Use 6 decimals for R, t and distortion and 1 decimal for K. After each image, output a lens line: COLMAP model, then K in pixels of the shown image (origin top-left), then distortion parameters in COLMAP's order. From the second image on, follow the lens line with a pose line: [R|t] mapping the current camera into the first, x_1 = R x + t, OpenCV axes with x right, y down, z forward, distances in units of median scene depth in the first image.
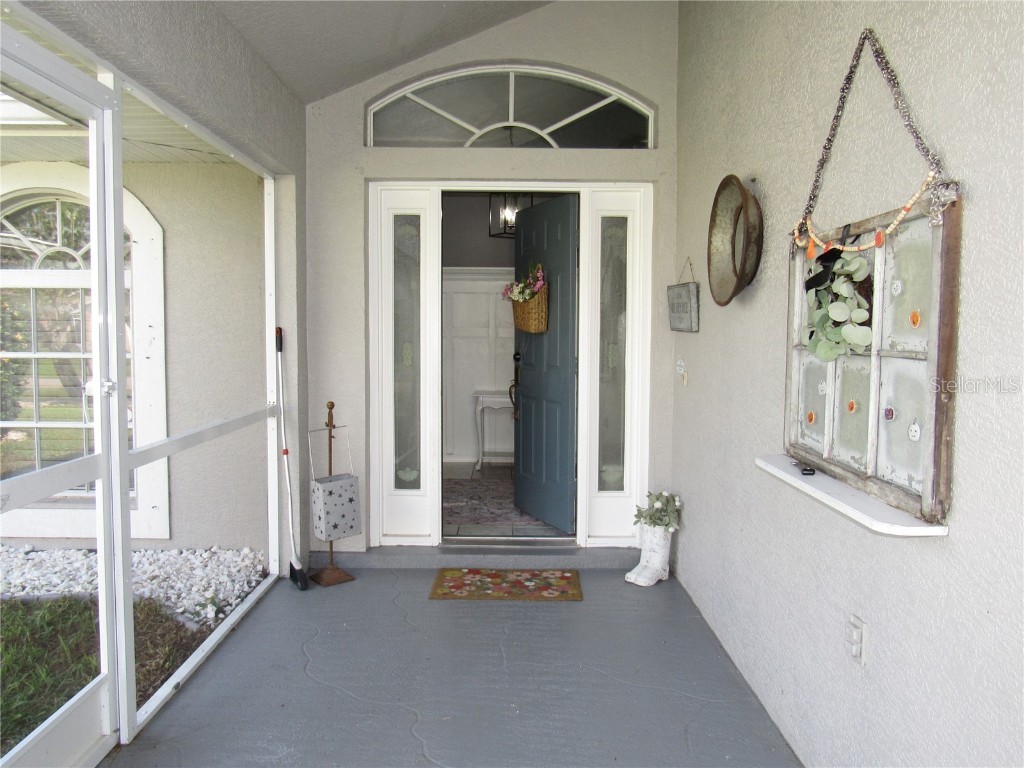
lens RADIAL K [[755.8, 0, 516.0], [0, 755.8, 384.4], [0, 0, 1]] dist [-0.032728, 0.006954]
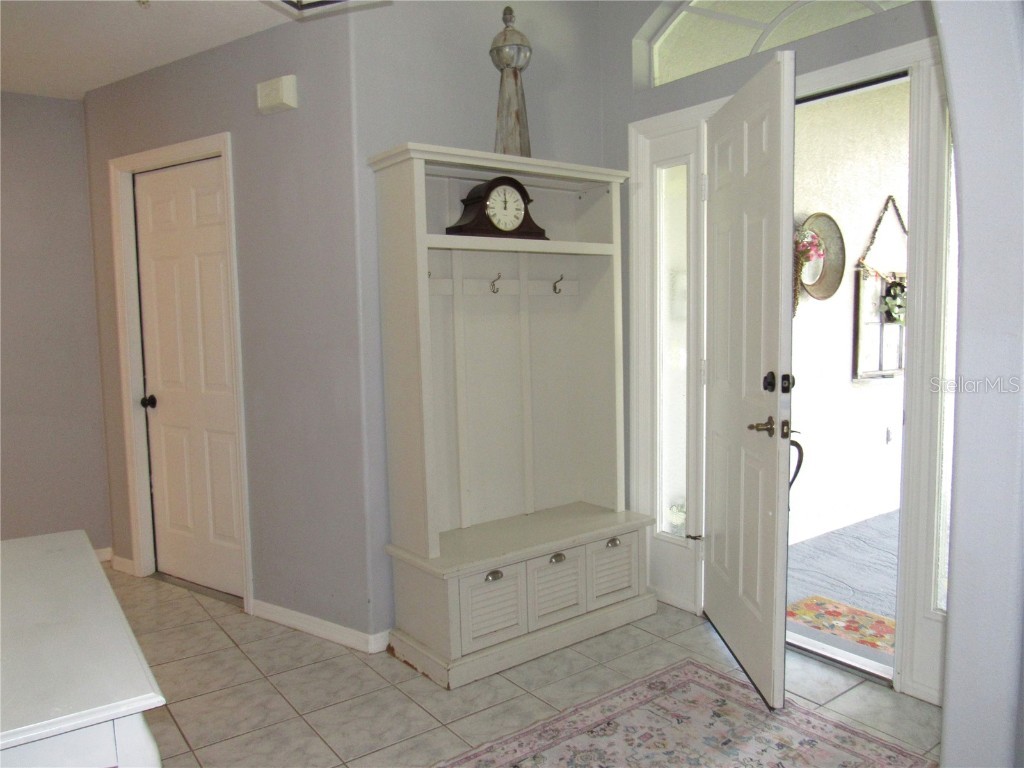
lens RADIAL K [[755.8, 0, 516.0], [0, 755.8, 384.4], [0, 0, 1]] dist [-0.032728, 0.006954]
pose [[-0.588759, -0.070194, 0.805255, -0.425683], [0.074188, 0.987325, 0.140307, -0.141808], [-0.804897, 0.142348, -0.576089, 1.745696]]
